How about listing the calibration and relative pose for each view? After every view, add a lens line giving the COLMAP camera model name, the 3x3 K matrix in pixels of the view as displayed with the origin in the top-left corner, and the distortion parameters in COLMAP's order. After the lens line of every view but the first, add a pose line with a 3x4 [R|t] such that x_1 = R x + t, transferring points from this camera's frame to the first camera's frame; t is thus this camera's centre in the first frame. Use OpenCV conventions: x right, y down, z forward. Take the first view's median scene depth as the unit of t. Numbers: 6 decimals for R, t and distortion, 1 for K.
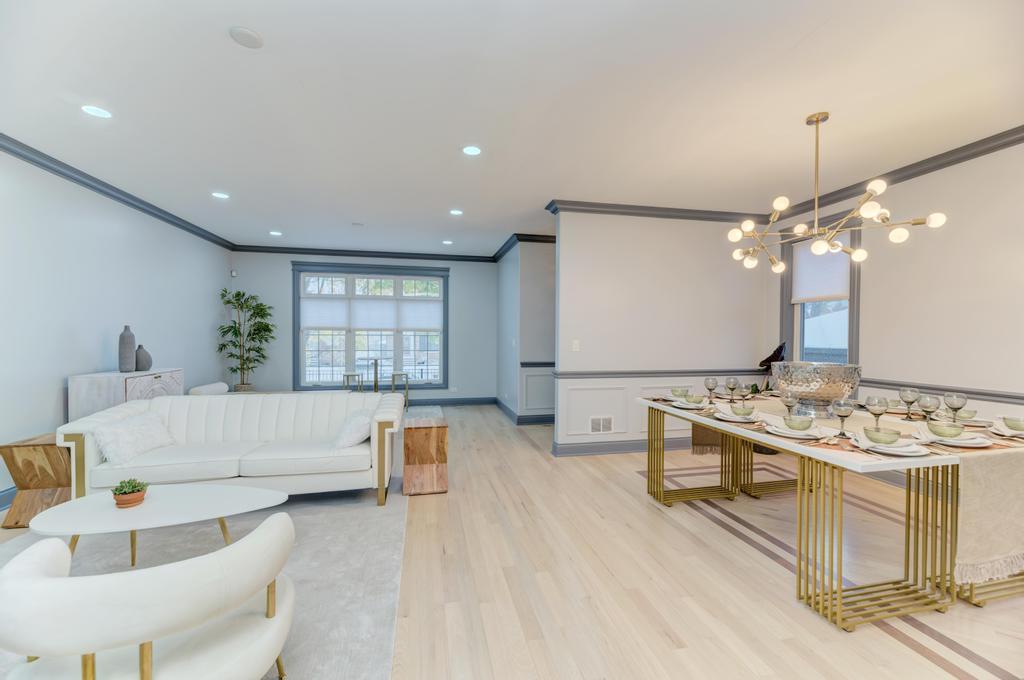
lens RADIAL K [[407.8, 0, 512.0], [0, 407.8, 340.0], [0, 0, 1]] dist [0.001429, -0.000096]
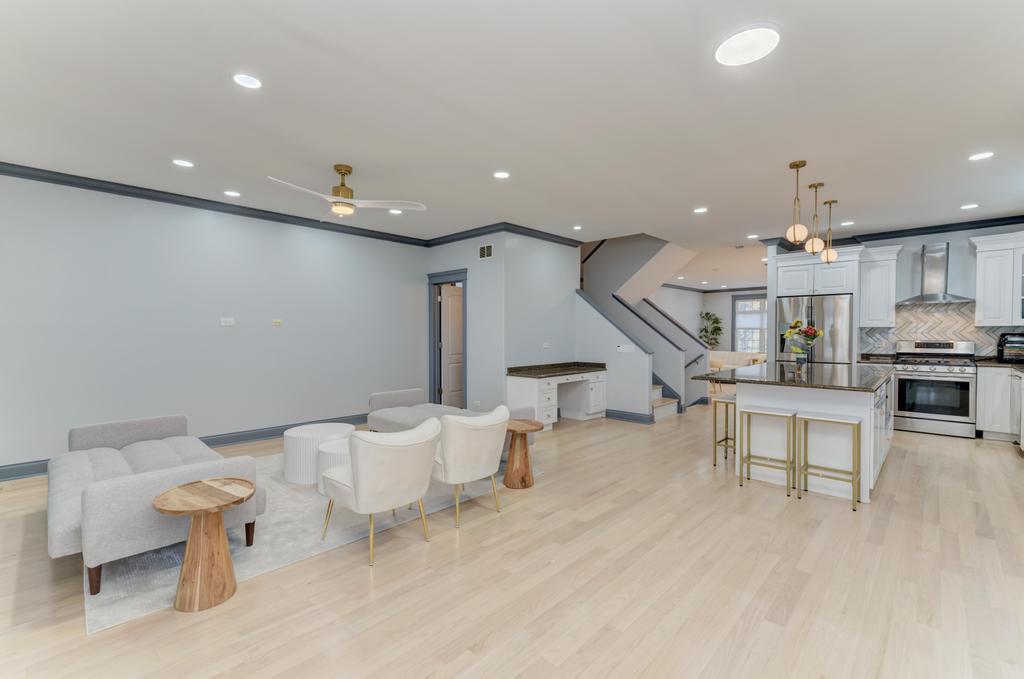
lens RADIAL K [[439.9, 0, 512.0], [0, 439.9, 339.5], [0, 0, 1]] dist [0.007564, -0.000332]
pose [[0.557264, 0.010508, -0.830269, 0.703701], [-0.007556, 0.999943, 0.007584, 0.017089], [0.830301, 0.002047, 0.557311, -1.176046]]
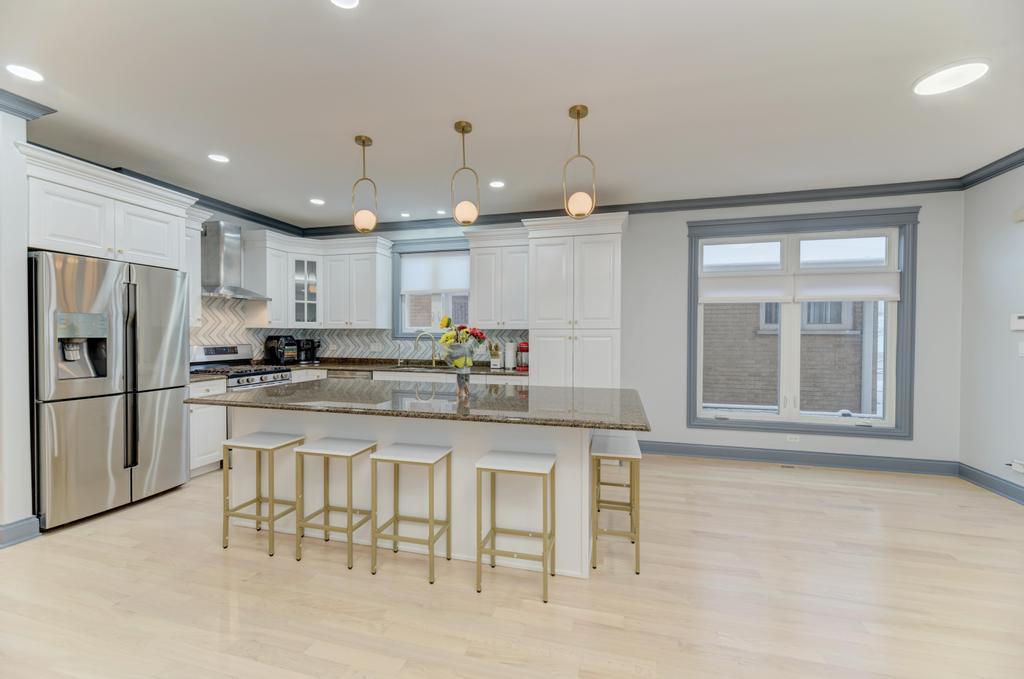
lens RADIAL K [[407.8, 0, 512.0], [0, 407.8, 339.5], [0, 0, 1]] dist [0.001429, -0.000096]
pose [[0.459315, -0.010778, 0.888208, 0.032321], [0.006745, 0.999940, 0.008646, 0.008346], [-0.888248, 0.002019, 0.459360, -0.663616]]
